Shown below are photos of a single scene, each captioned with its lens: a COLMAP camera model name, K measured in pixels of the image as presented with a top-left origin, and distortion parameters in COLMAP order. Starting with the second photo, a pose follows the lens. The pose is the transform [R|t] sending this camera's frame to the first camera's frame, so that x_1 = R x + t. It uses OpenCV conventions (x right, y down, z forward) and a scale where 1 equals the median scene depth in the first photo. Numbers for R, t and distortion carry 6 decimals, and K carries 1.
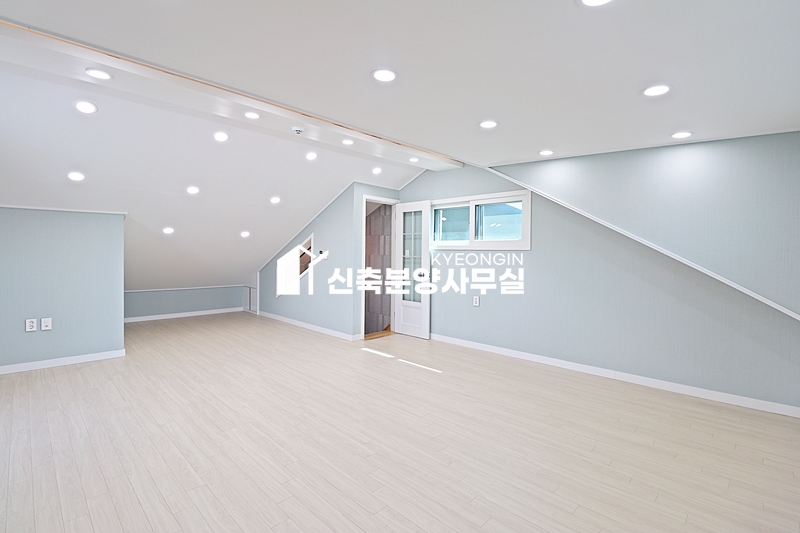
lens RADIAL K [[368.9, 0, 401.2], [0, 368.9, 264.0], [0, 0, 1]] dist [-0.003646, -0.009229]
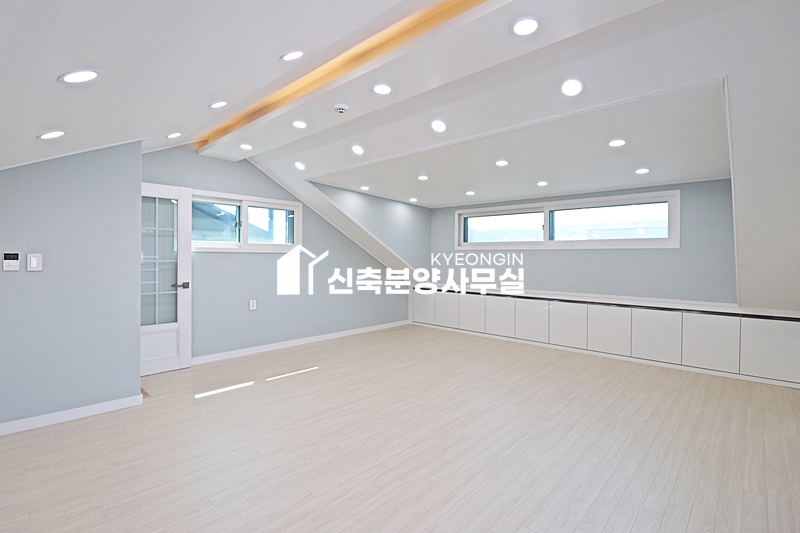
lens RADIAL K [[368.9, 0, 397.3], [0, 368.9, 263.6], [0, 0, 1]] dist [-0.003646, -0.009229]
pose [[0.001013, -0.031332, 0.999509, -1.284139], [0.026737, 0.999153, 0.031294, -0.048935], [-0.999642, 0.026693, 0.001850, 1.016878]]
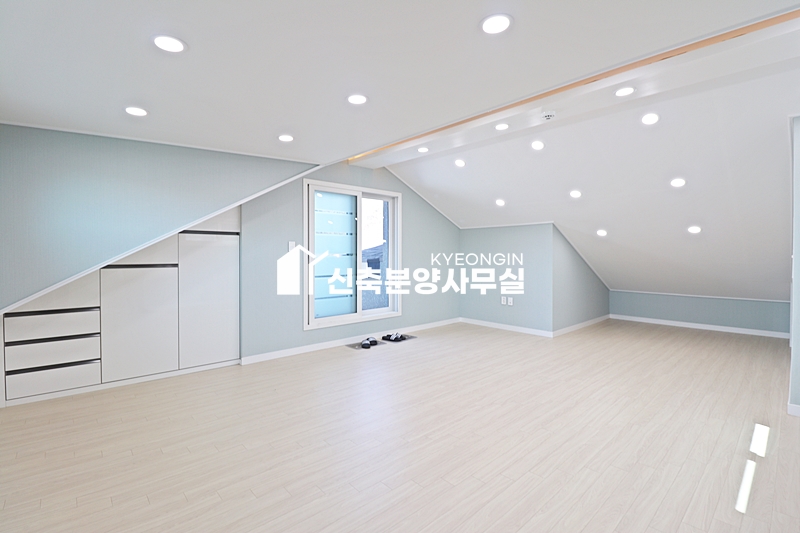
lens RADIAL K [[368.9, 0, 397.9], [0, 368.9, 250.2], [0, 0, 1]] dist [-0.003646, -0.009229]
pose [[-0.072987, -0.026761, -0.996974, 0.770923], [-0.034509, 0.999109, -0.024292, 0.003933], [0.996736, 0.032631, -0.073846, 0.814270]]
